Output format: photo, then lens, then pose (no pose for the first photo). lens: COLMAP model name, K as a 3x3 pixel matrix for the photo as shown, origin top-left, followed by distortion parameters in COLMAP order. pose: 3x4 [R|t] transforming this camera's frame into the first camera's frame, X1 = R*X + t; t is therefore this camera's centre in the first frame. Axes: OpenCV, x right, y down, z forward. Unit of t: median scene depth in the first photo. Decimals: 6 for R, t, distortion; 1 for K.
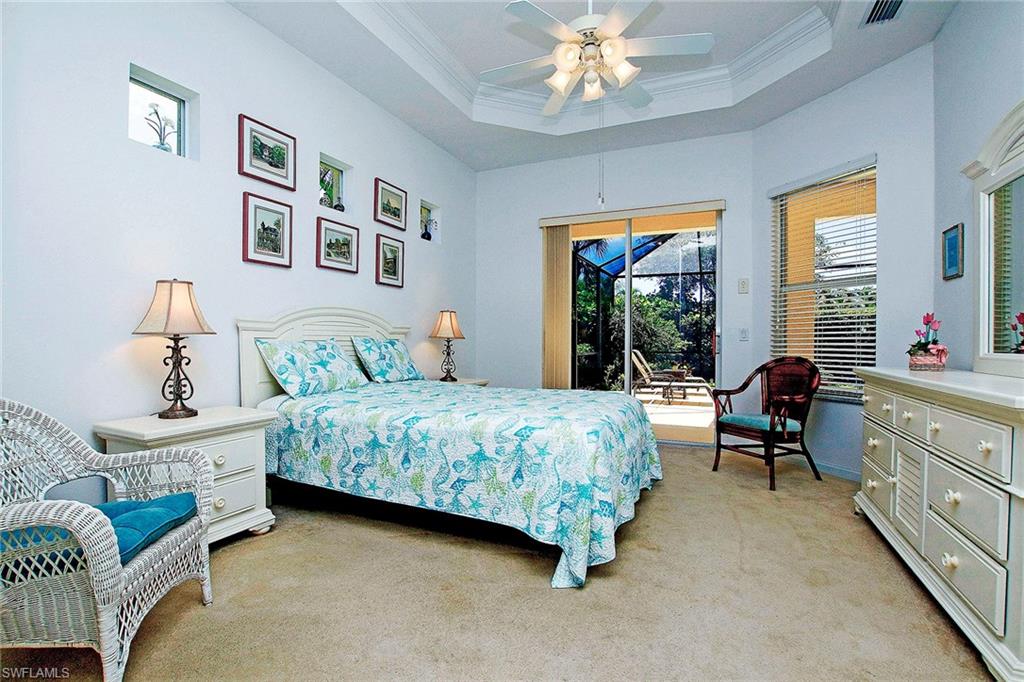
lens RADIAL K [[468.3, 0, 502.2], [0, 468.3, 332.5], [0, 0, 1]] dist [-0.034105, 0.000725]
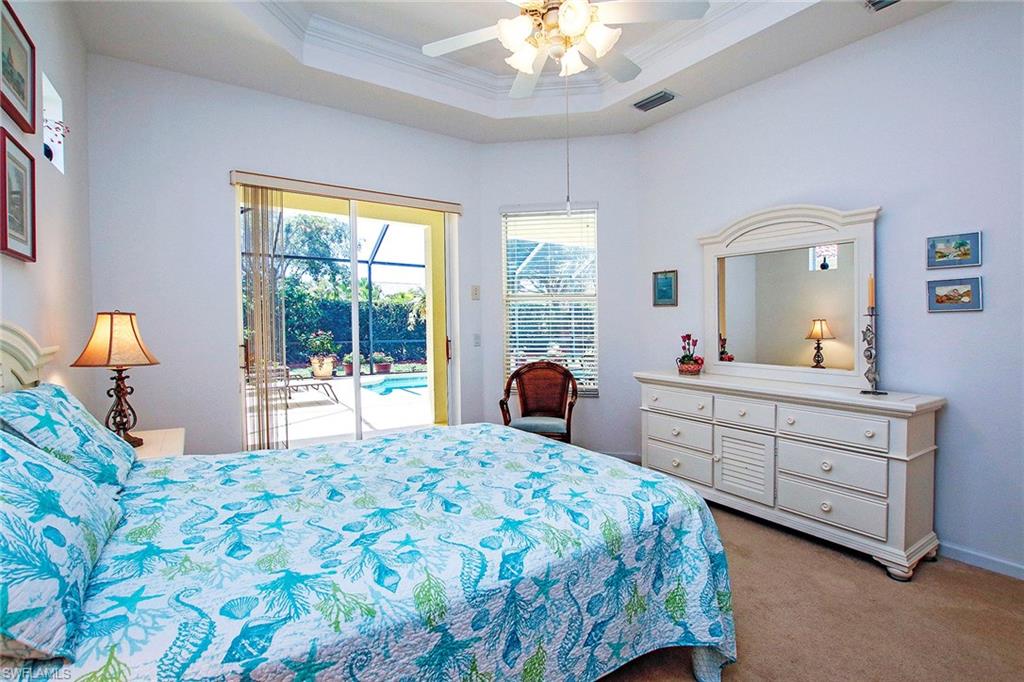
lens RADIAL K [[468.3, 0, 502.2], [0, 468.3, 332.5], [0, 0, 1]] dist [-0.034105, 0.000725]
pose [[0.538320, -0.019401, 0.842517, -0.613500], [-0.012325, 0.999447, 0.030890, -0.084946], [-0.842650, -0.027013, 0.537783, 0.719540]]
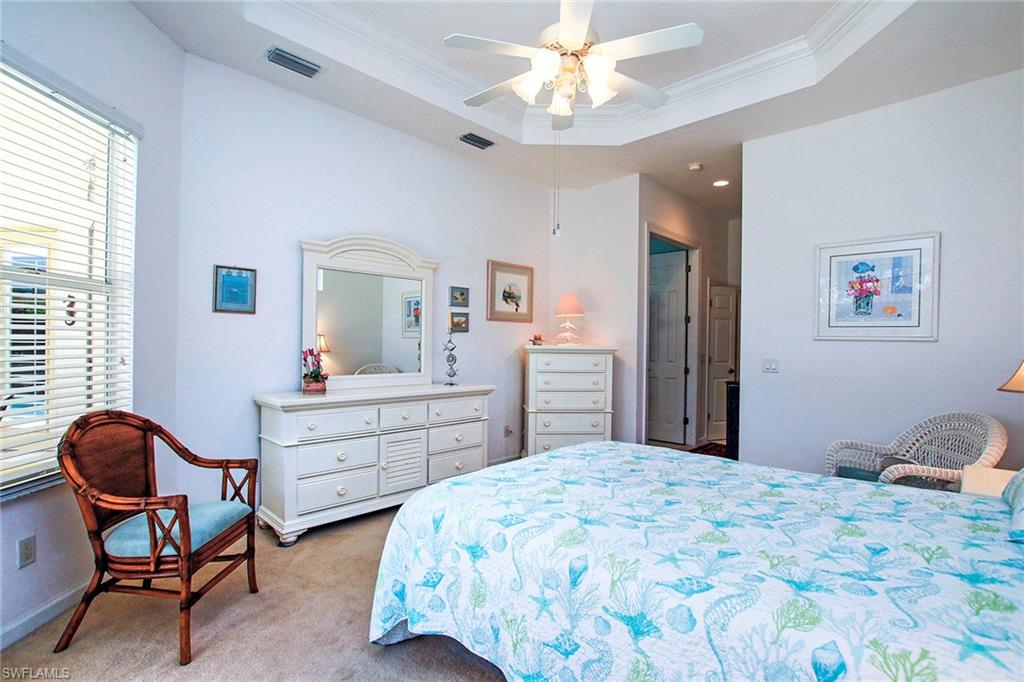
lens RADIAL K [[479.9, 0, 512.0], [0, 479.9, 341.0], [0, 0, 1]] dist [-0.051964, 0.000233]
pose [[-0.941211, -0.023124, 0.337028, -0.042001], [-0.027466, 0.999590, -0.008121, -0.068681], [-0.336701, -0.016900, -0.941460, 2.073764]]
